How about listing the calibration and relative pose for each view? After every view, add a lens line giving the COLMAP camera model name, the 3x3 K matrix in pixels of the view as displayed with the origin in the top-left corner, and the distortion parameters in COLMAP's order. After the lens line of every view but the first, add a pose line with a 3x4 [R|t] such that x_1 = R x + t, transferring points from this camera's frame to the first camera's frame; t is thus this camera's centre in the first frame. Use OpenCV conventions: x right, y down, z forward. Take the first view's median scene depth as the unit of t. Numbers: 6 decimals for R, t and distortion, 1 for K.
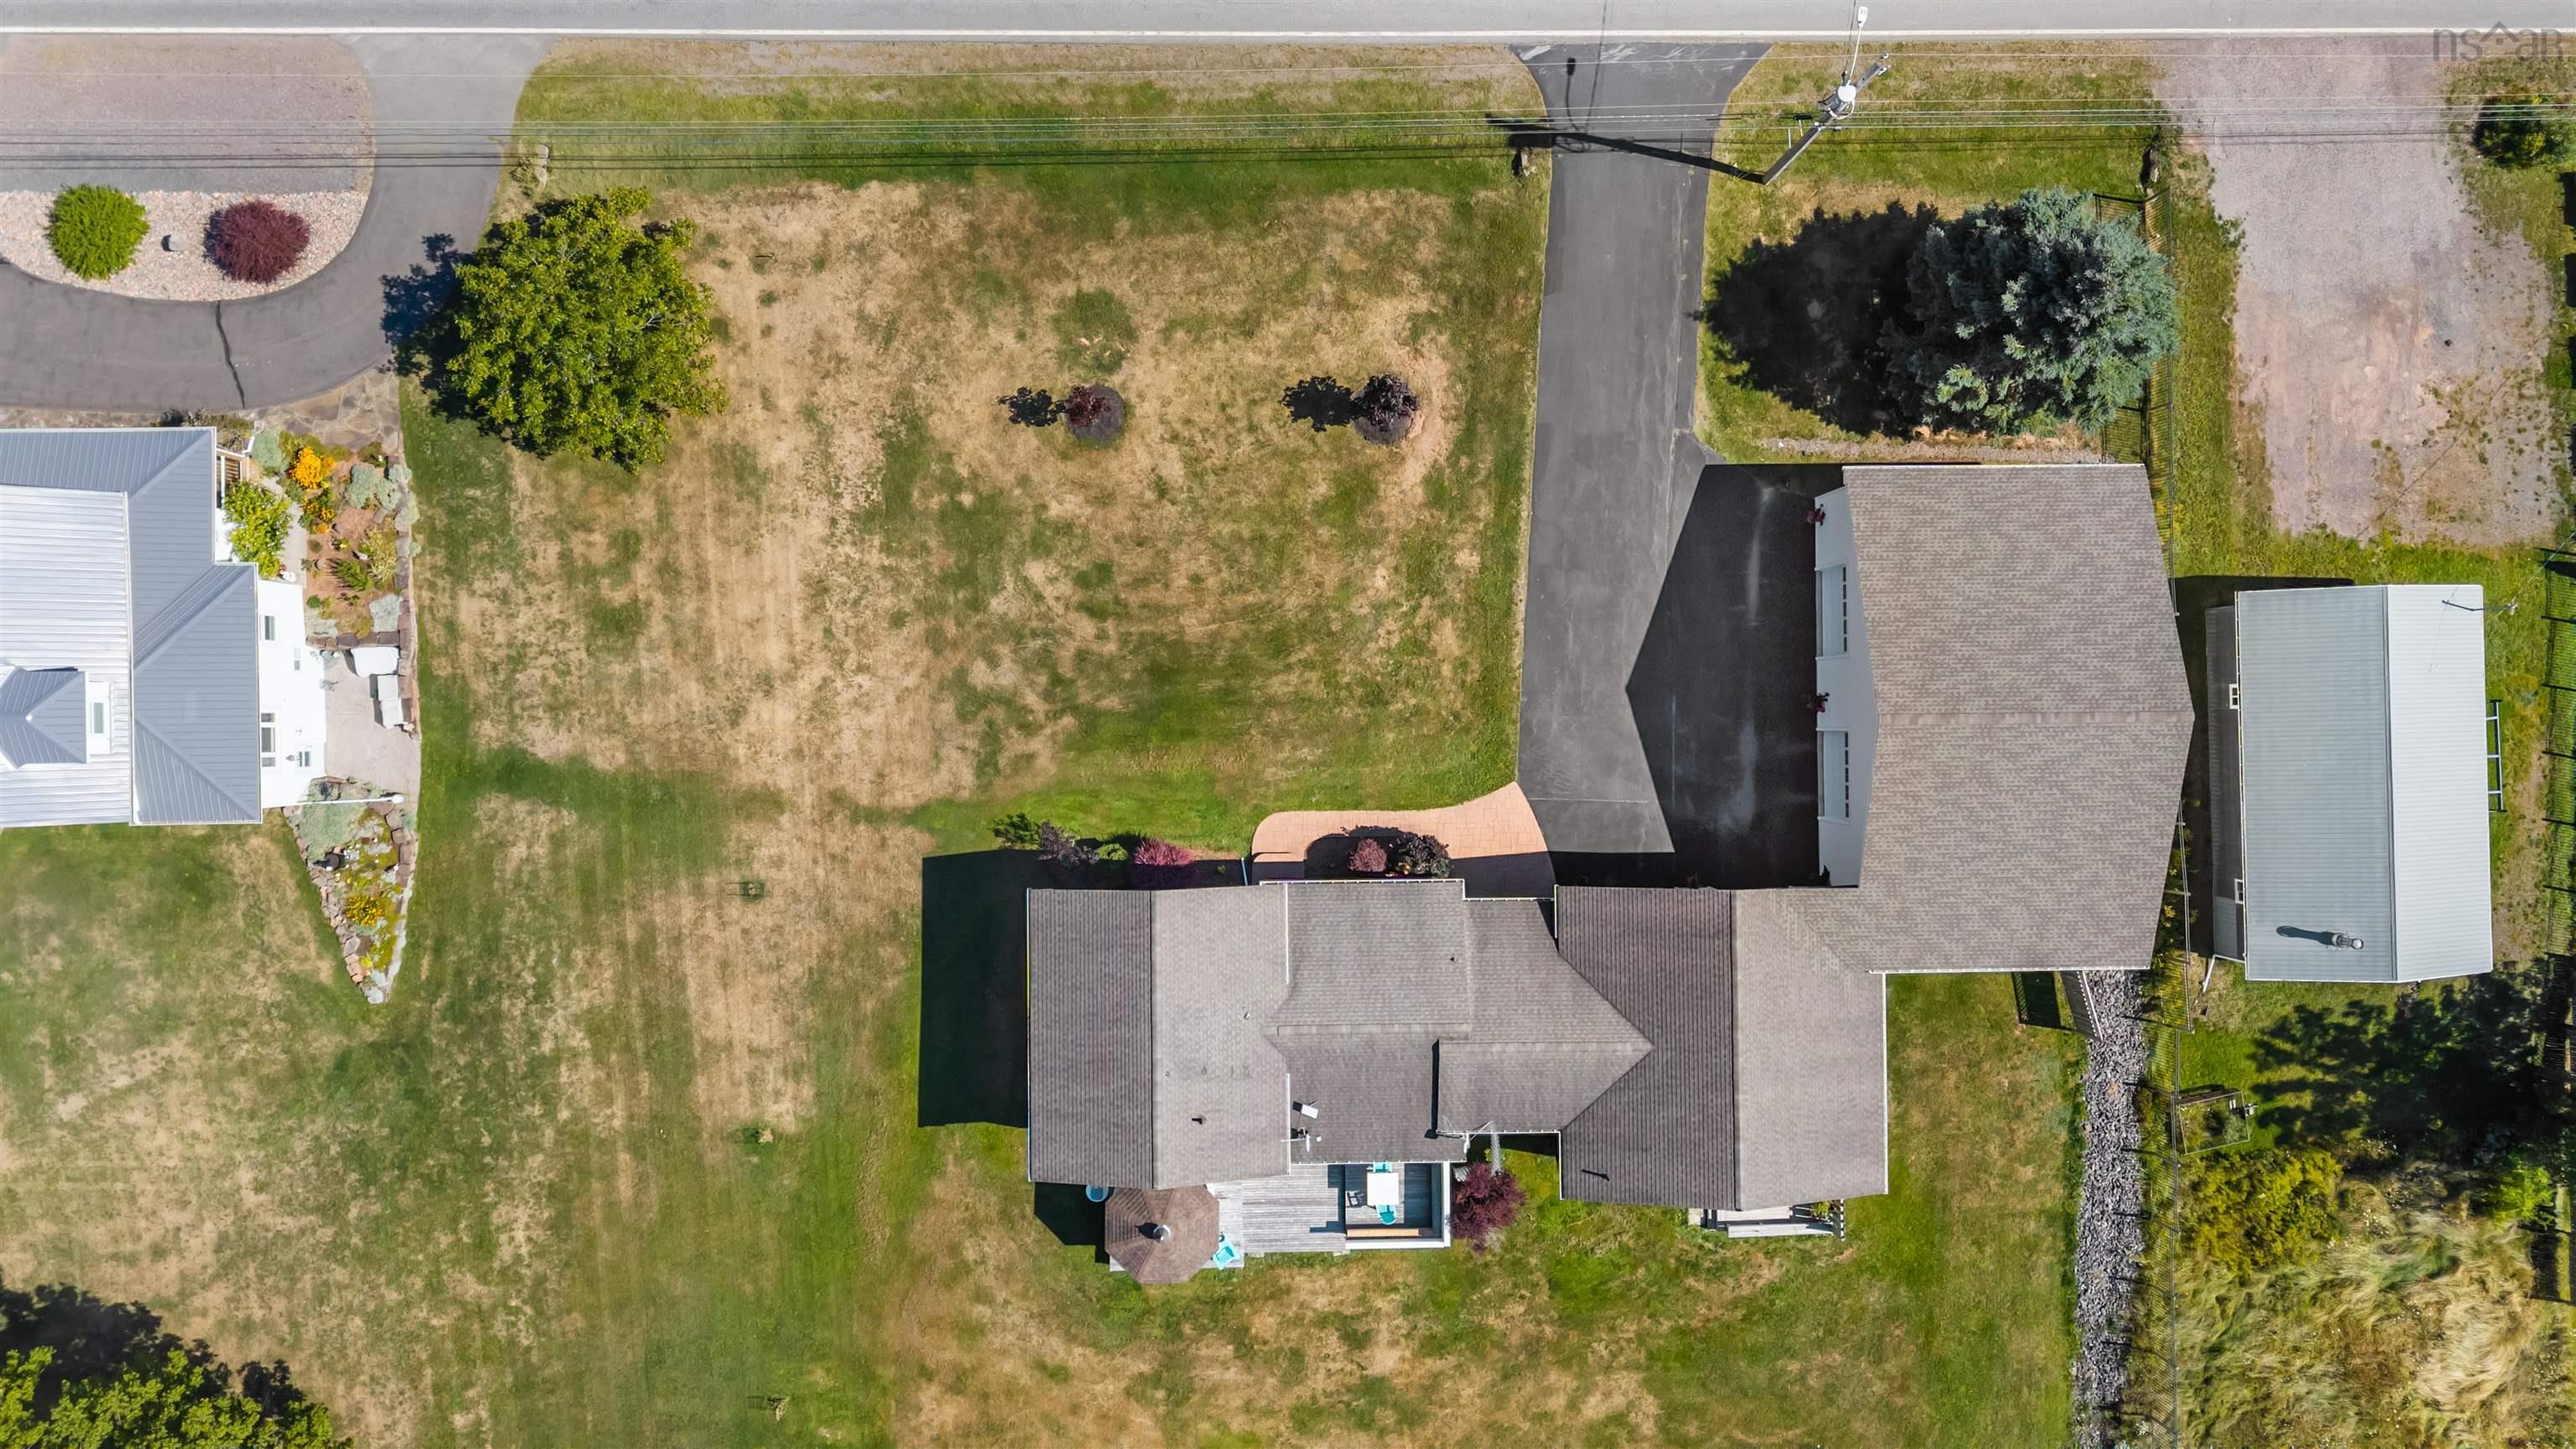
lens RADIAL K [[1806.9, 0, 1290.6], [0, 1806.9, 722.8], [0, 0, 1]] dist [0.022961, -0.015162]
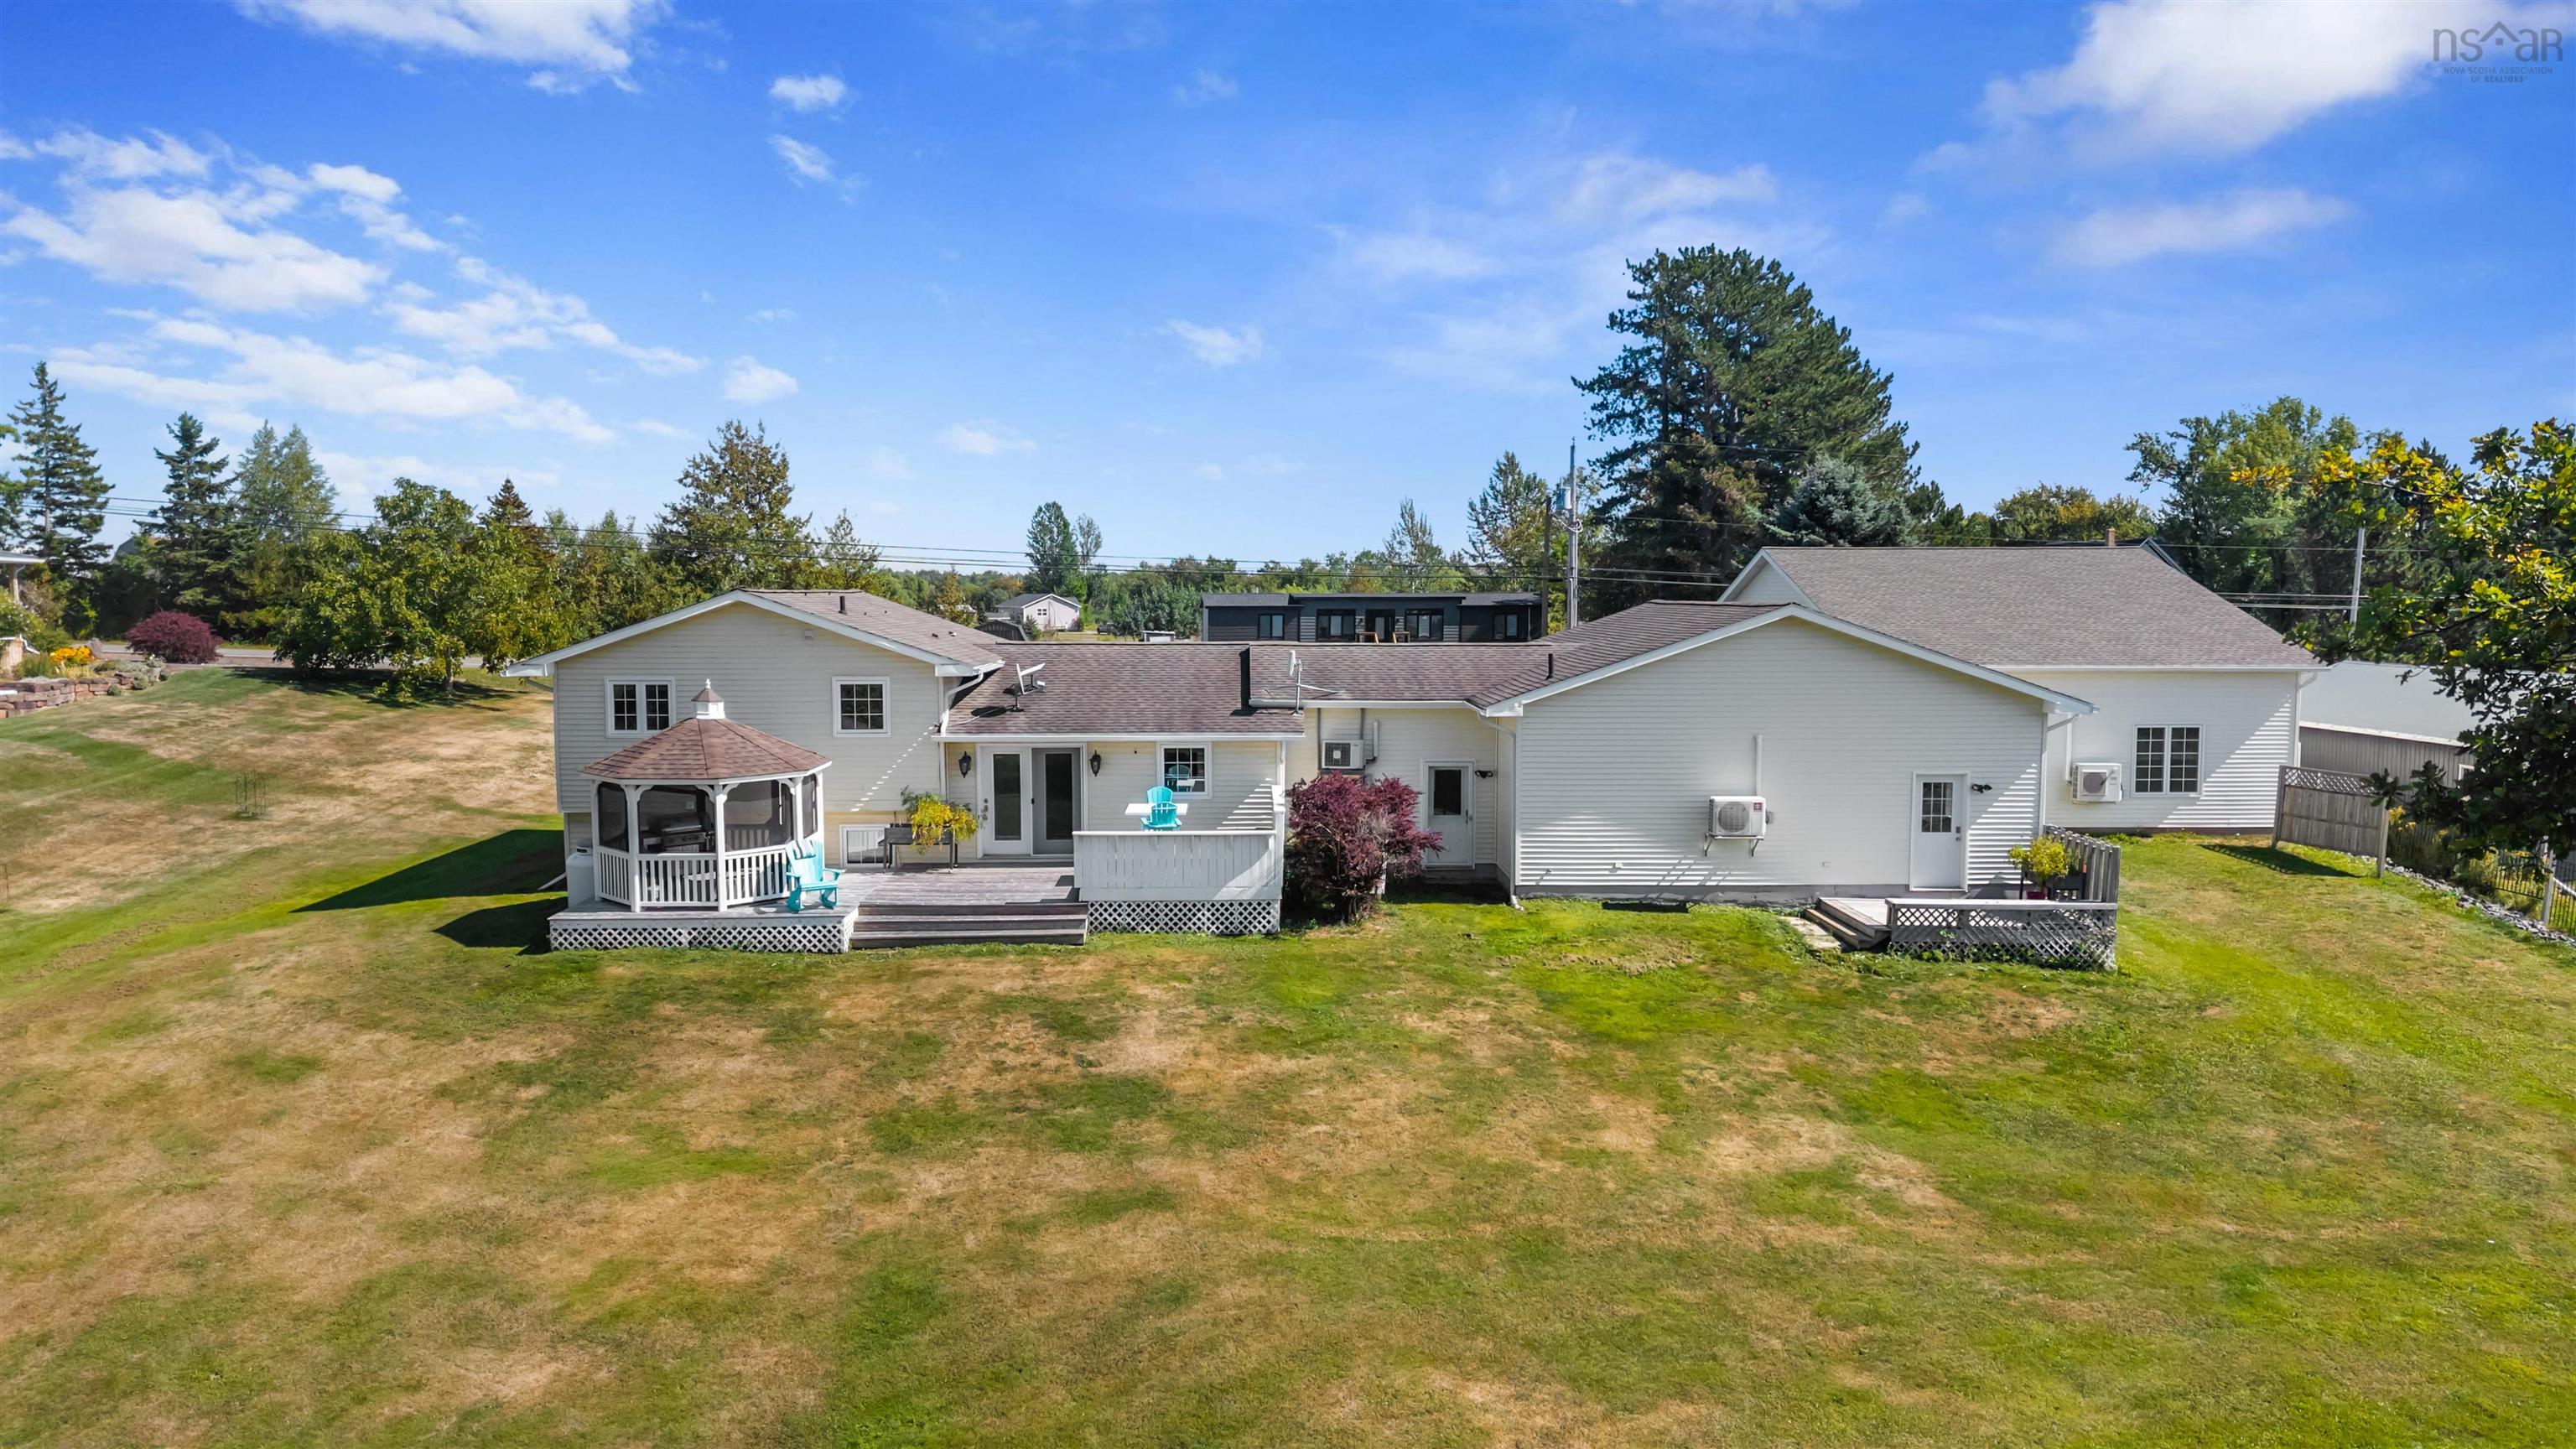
lens RADIAL K [[1806.9, 0, 1287.9], [0, 1806.9, 710.6], [0, 0, 1]] dist [0.022961, -0.015162]
pose [[0.999414, -0.032648, 0.010272, 0.082398], [0.011153, 0.026920, -0.999575, 0.755834], [0.032358, 0.999104, 0.027268, 0.939873]]
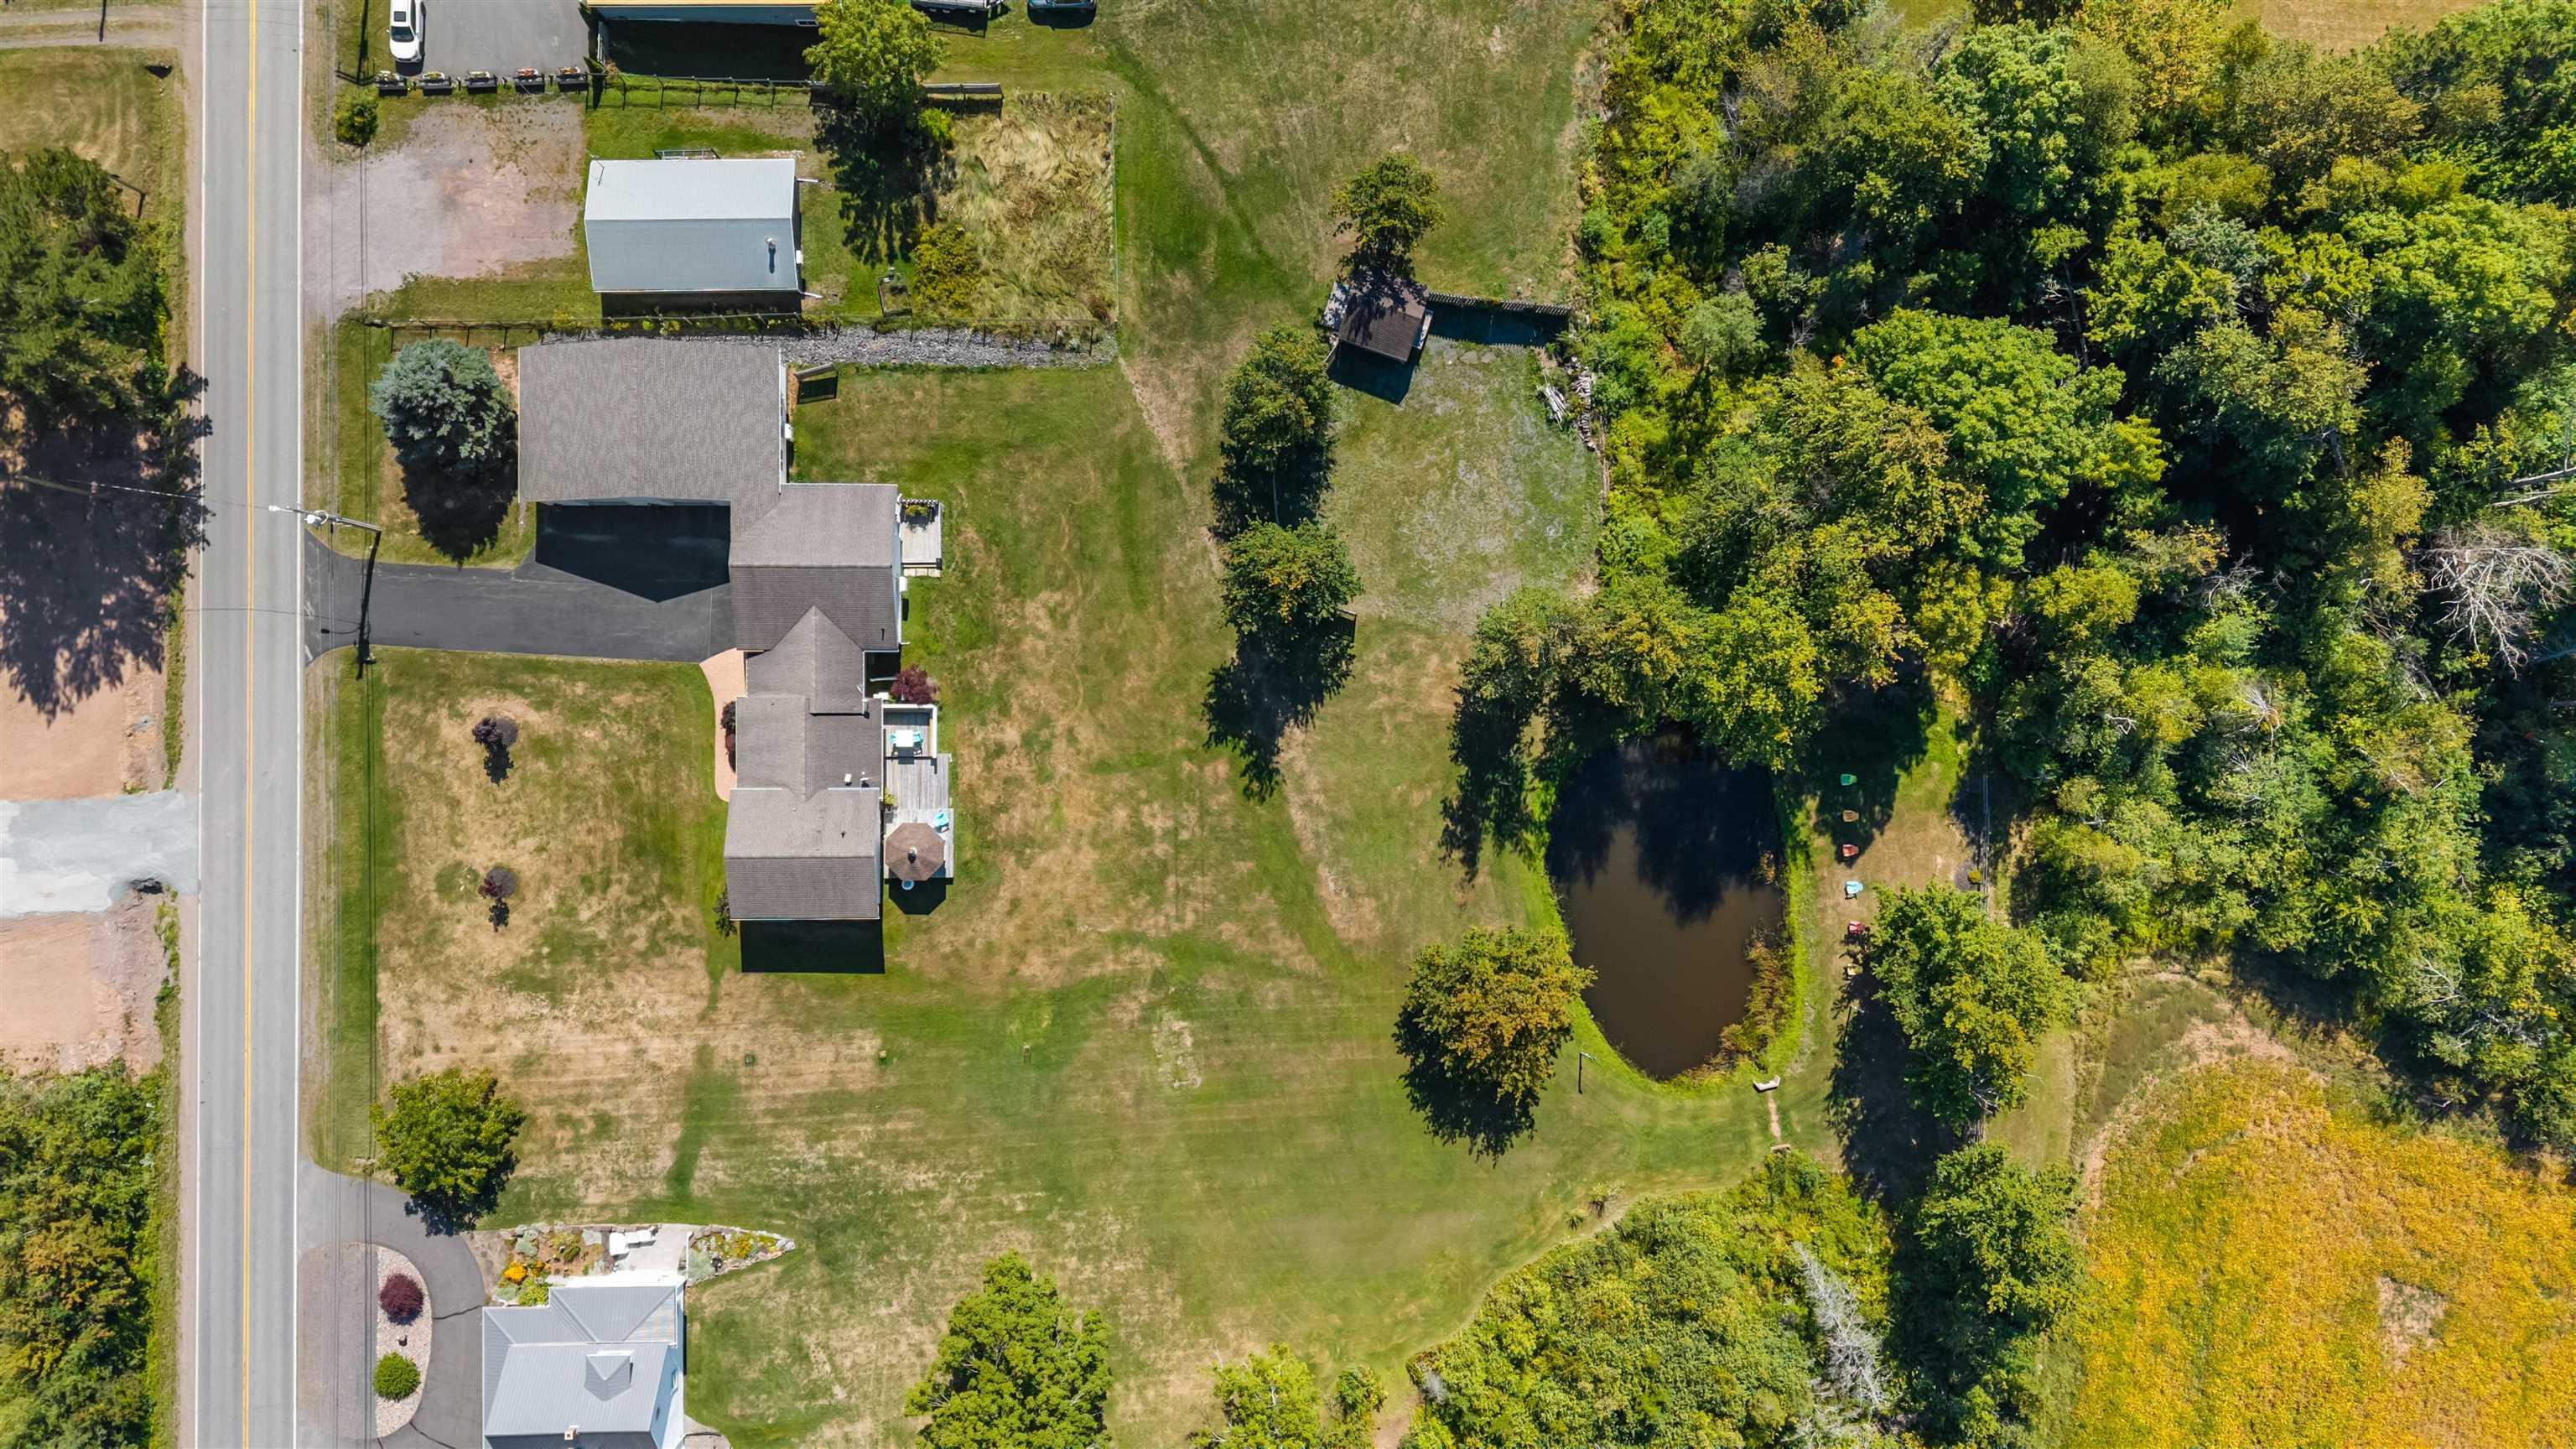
lens RADIAL K [[1806.9, 0, 1290.7], [0, 1806.9, 729.1], [0, 0, 1]] dist [0.022961, -0.015162]
pose [[0.011208, -0.999428, -0.031895, 0.125356], [0.999705, 0.010512, 0.021889, 0.619375], [-0.021542, -0.032131, 0.999252, -0.935389]]
